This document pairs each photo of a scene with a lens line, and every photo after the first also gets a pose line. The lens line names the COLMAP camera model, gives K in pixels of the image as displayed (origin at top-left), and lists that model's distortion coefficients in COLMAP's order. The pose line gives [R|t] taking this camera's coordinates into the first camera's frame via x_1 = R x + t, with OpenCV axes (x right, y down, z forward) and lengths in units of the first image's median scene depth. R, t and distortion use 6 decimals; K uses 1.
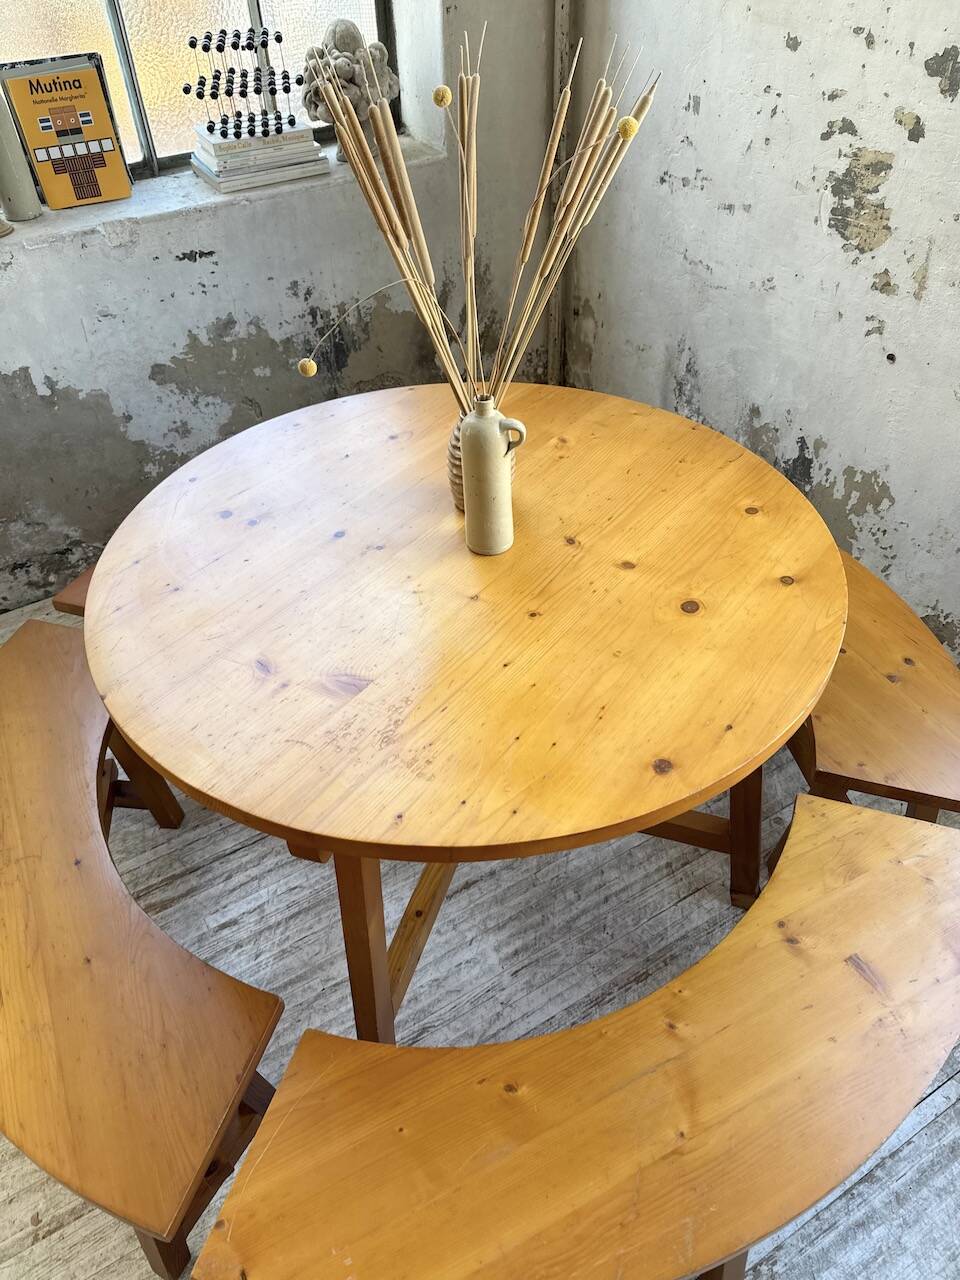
lens RADIAL K [[908.3, 0, 477.6], [0, 908.3, 642.8], [0, 0, 1]] dist [0.017880, -0.033576]
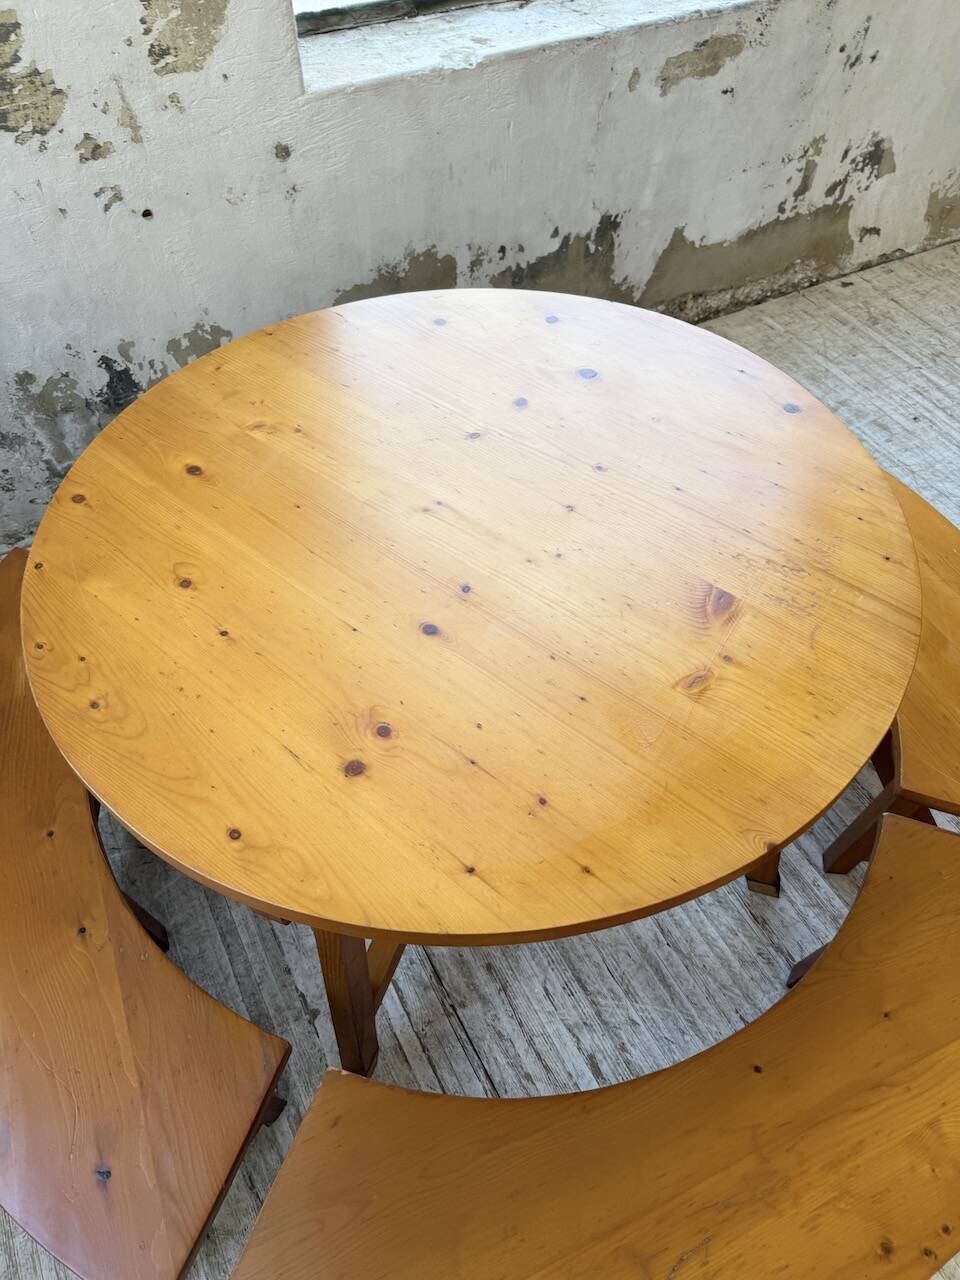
lens RADIAL K [[908.3, 0, 491.0], [0, 908.3, 629.0], [0, 0, 1]] dist [0.017880, -0.033576]
pose [[0.038852, -0.747162, 0.663505, -0.484488], [0.668774, 0.512807, 0.538303, -0.366821], [-0.742450, 0.422820, 0.519606, 0.434152]]
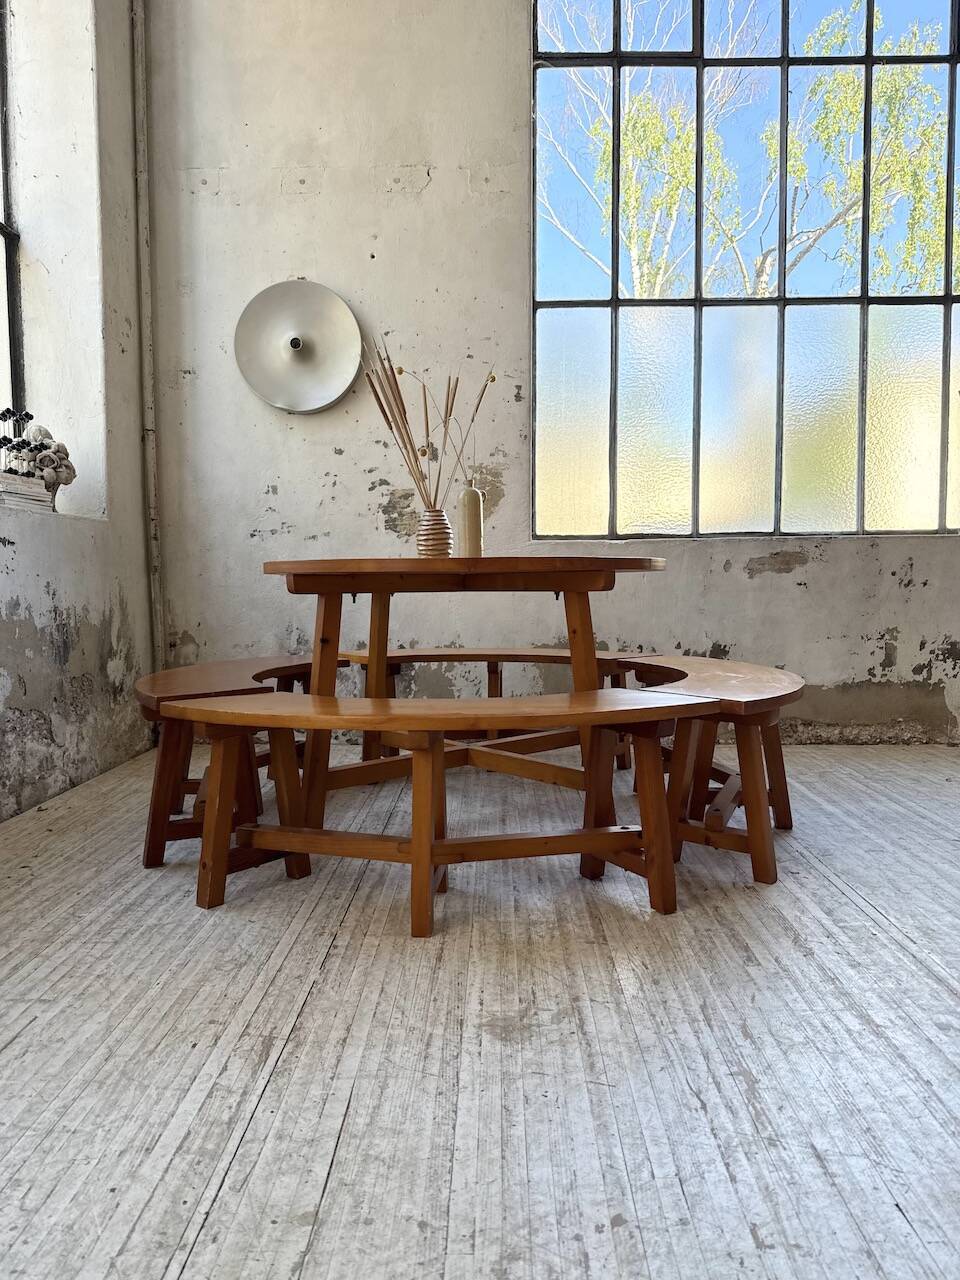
lens RADIAL K [[908.3, 0, 486.6], [0, 908.3, 642.8], [0, 0, 1]] dist [0.017880, -0.033576]
pose [[0.523867, -0.029115, 0.851302, -1.153543], [0.561158, 0.763683, -0.319203, 0.464082], [-0.640831, 0.644935, 0.416406, 0.229504]]
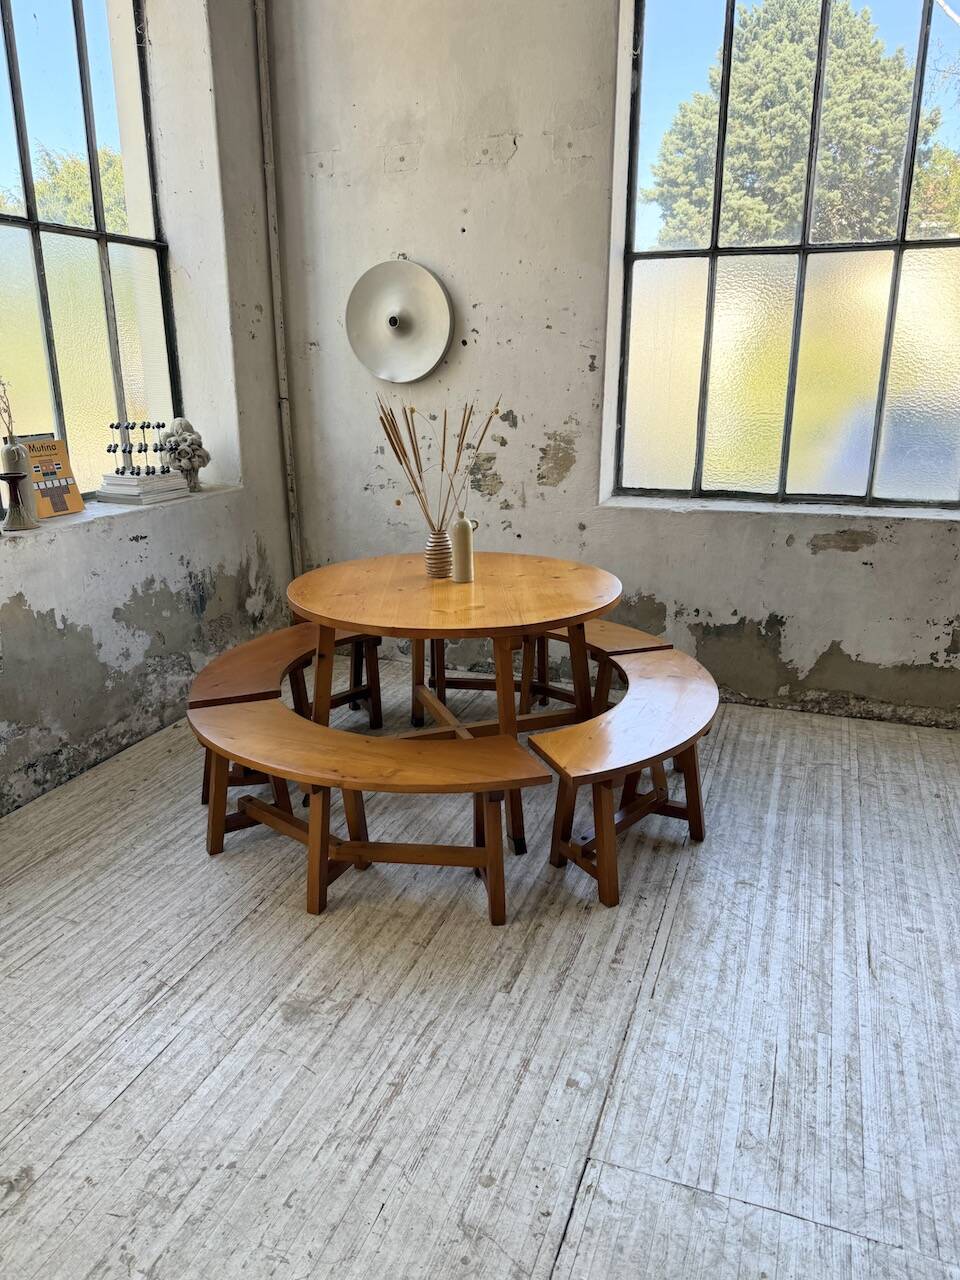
lens RADIAL K [[906.1, 0, 477.5], [0, 906.1, 636.4], [0, 0, 1]] dist [0.037764, -0.062356]
pose [[0.781834, -0.154209, 0.604115, -0.968969], [0.401446, 0.865868, -0.298519, 0.502056], [-0.477049, 0.475912, 0.738872, -0.428717]]
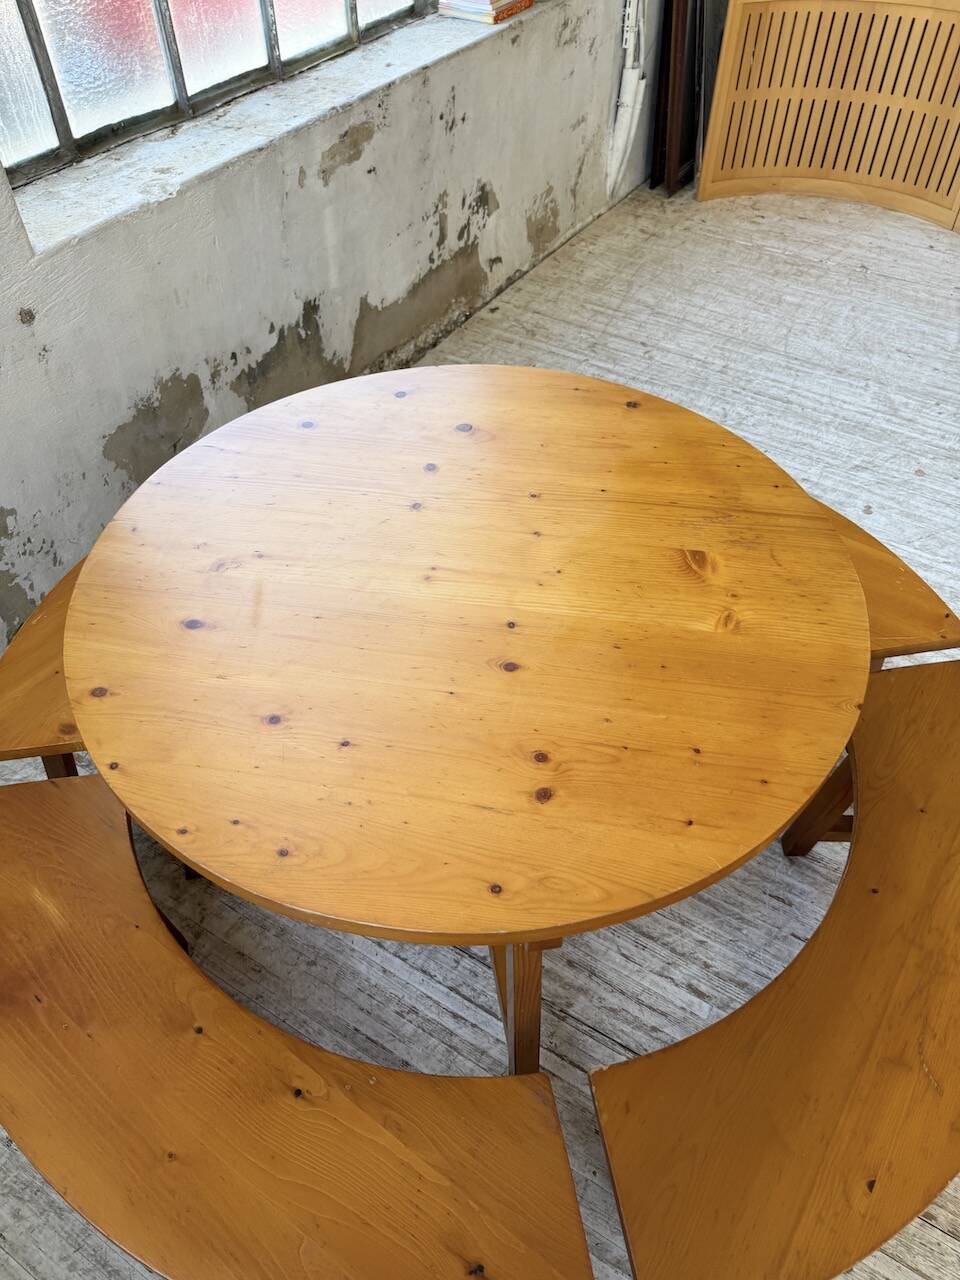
lens RADIAL K [[908.3, 0, 470.3], [0, 908.3, 639.2], [0, 0, 1]] dist [0.017880, -0.033576]
pose [[-0.464607, -0.625651, 0.626658, -0.482302], [0.605068, 0.292404, 0.740535, -0.577721], [-0.646554, 0.723229, 0.242708, 0.605588]]
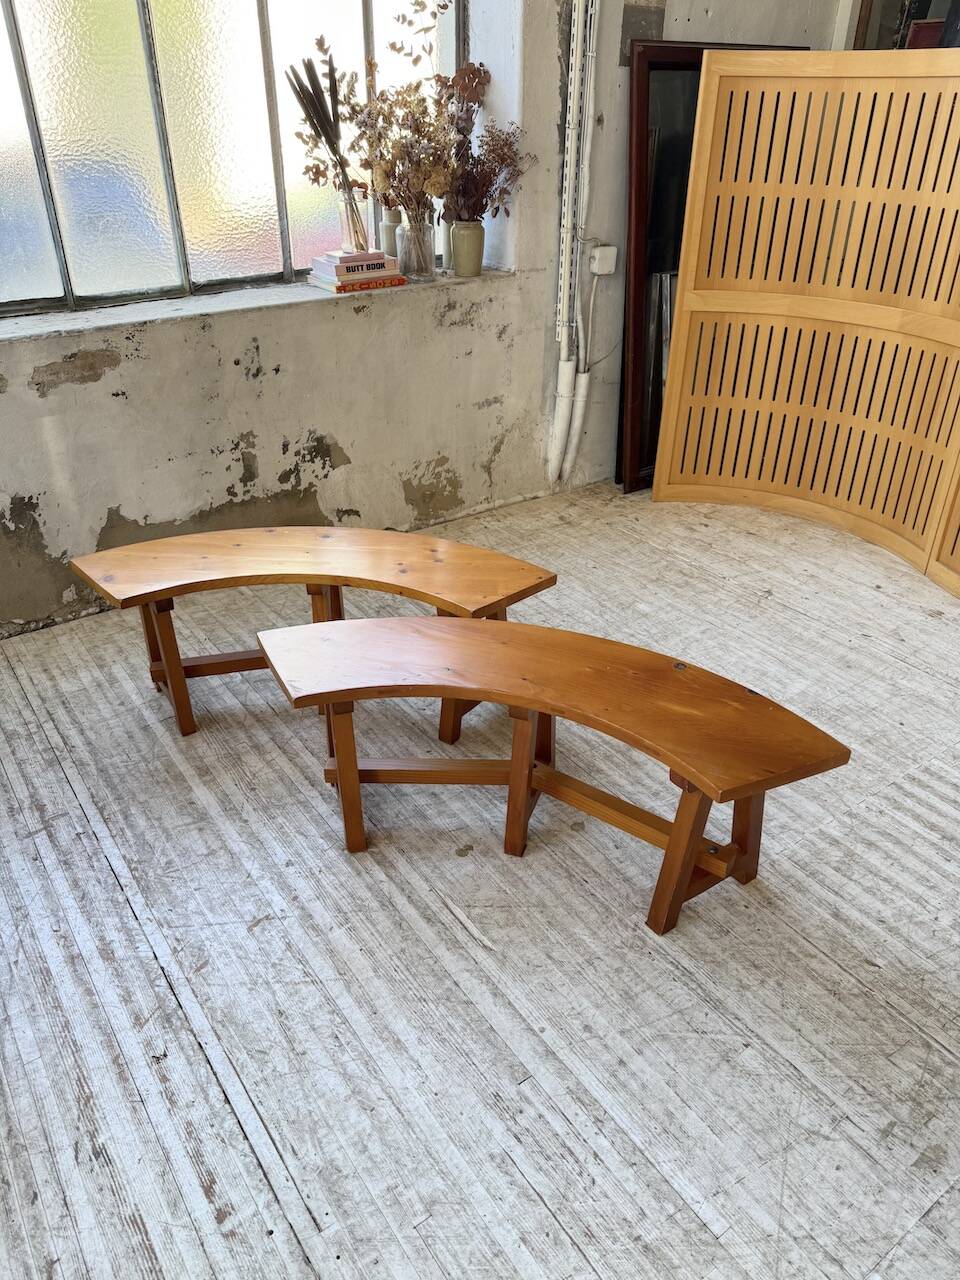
lens RADIAL K [[906.1, 0, 477.5], [0, 906.1, 644.0], [0, 0, 1]] dist [0.037764, -0.062356]
pose [[-0.077797, -0.485356, 0.870849, -0.576346], [0.666275, 0.624475, 0.407564, 0.161539], [-0.741637, 0.611932, 0.274798, -0.027510]]
